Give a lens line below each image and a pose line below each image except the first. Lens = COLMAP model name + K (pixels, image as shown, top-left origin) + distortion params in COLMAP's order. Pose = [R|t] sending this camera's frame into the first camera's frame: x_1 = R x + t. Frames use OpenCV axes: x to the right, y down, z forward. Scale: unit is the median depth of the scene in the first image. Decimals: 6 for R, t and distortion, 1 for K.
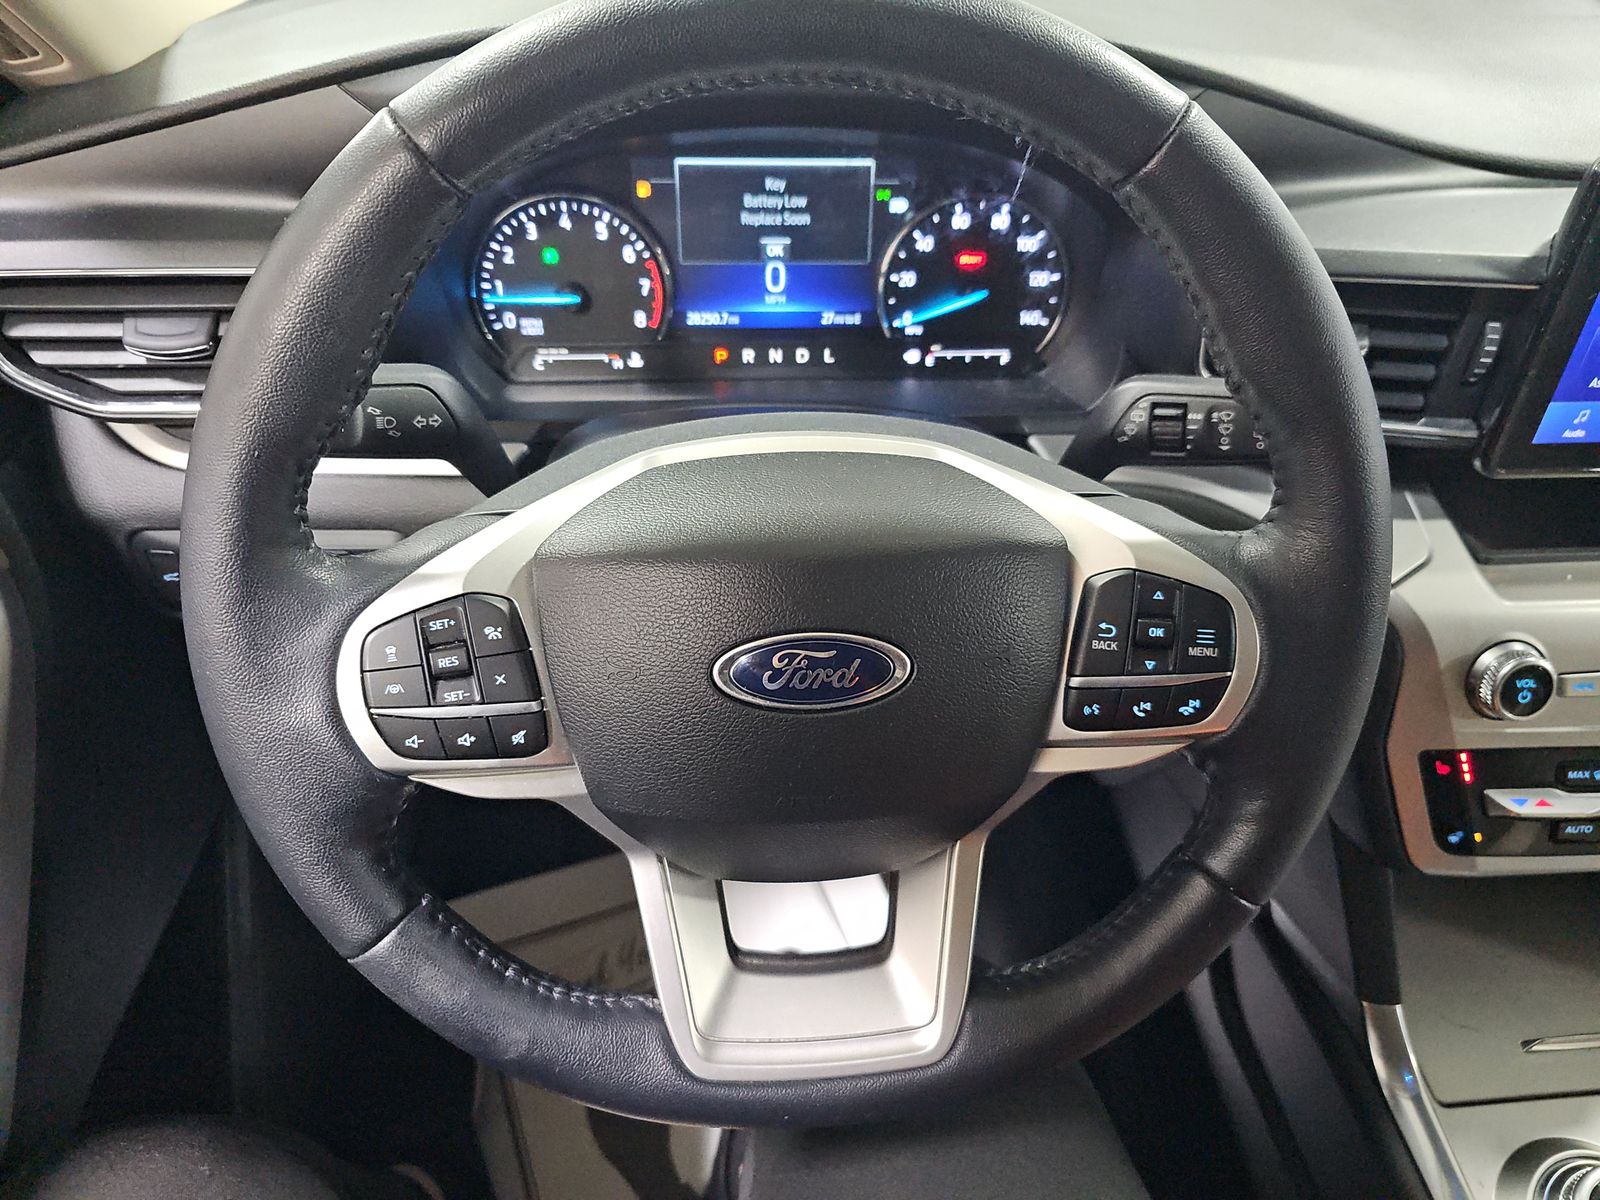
lens RADIAL K [[1010.7, 0, 797.9], [0, 1010.7, 592.5], [0, 0, 1]] dist [0.010459, -0.013937]
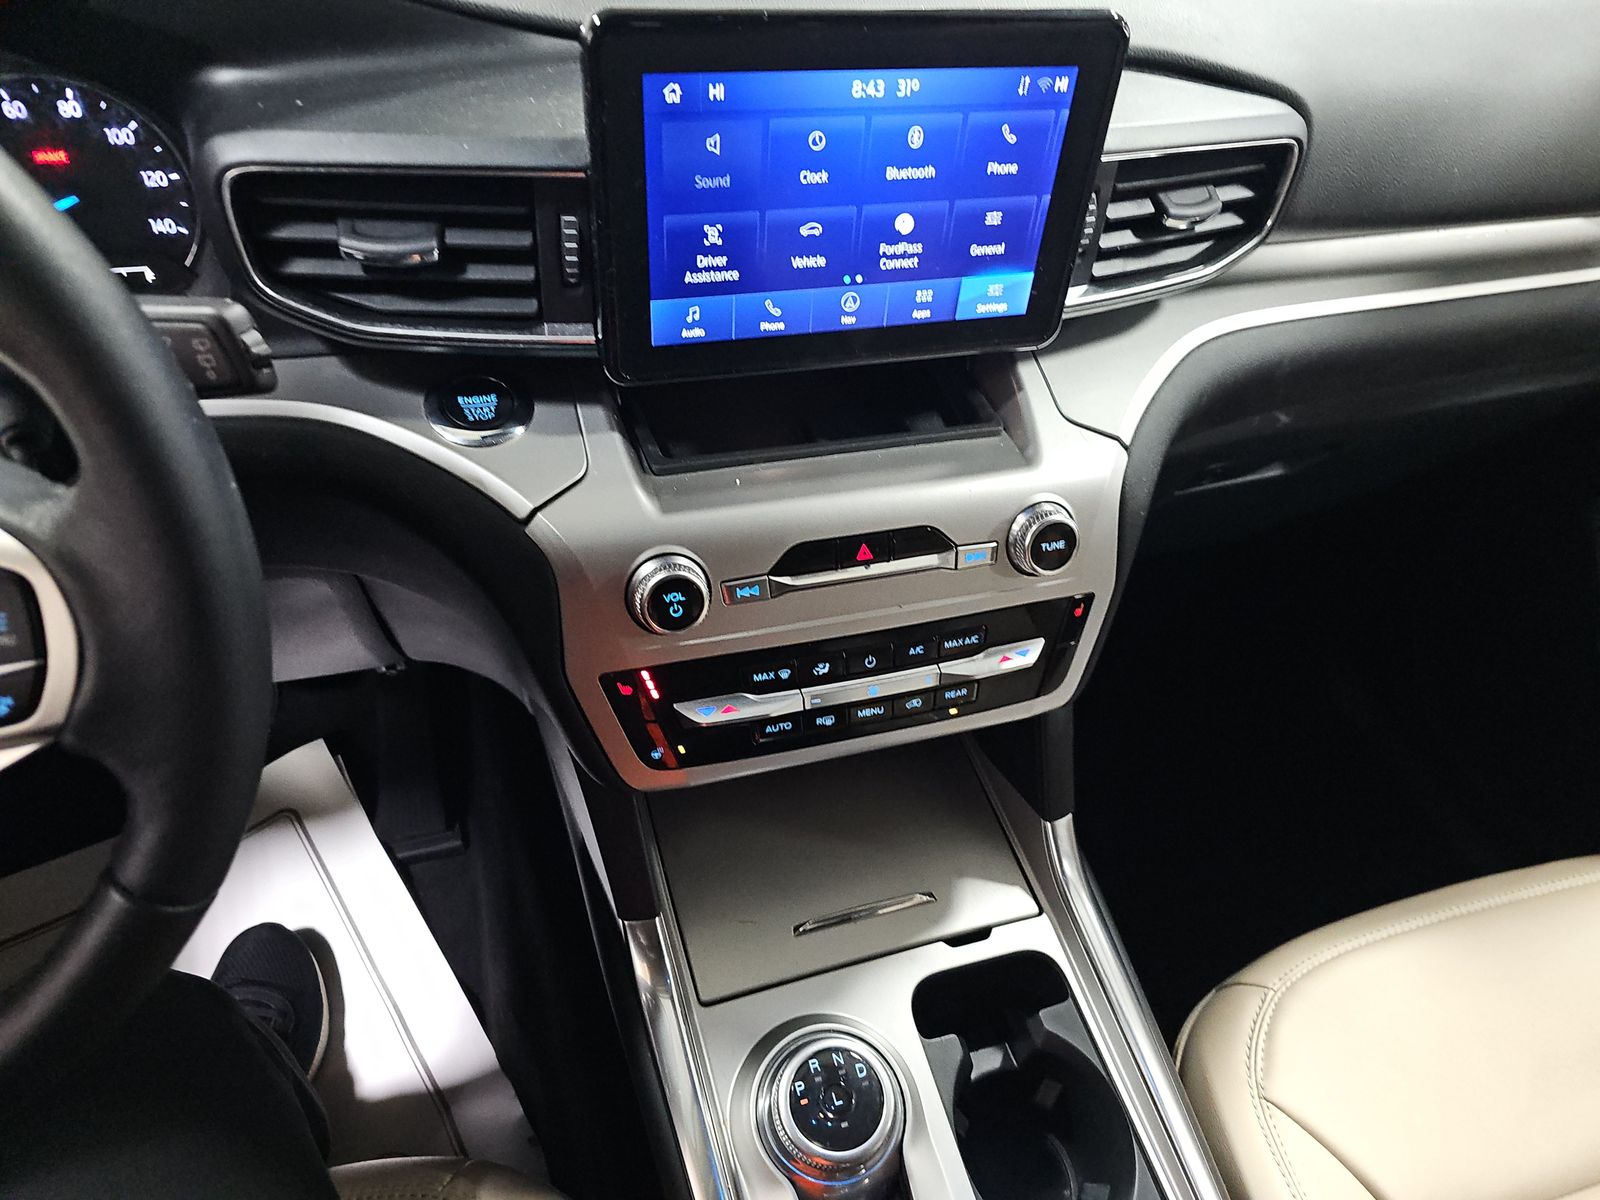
lens RADIAL K [[1010.7, 0, 791.2], [0, 1010.7, 605.3], [0, 0, 1]] dist [0.010459, -0.013937]
pose [[0.970902, -0.121428, 0.206410, 0.551360], [0.096943, 0.987424, 0.124887, -0.011544], [-0.218979, -0.101243, 0.970463, 0.025228]]
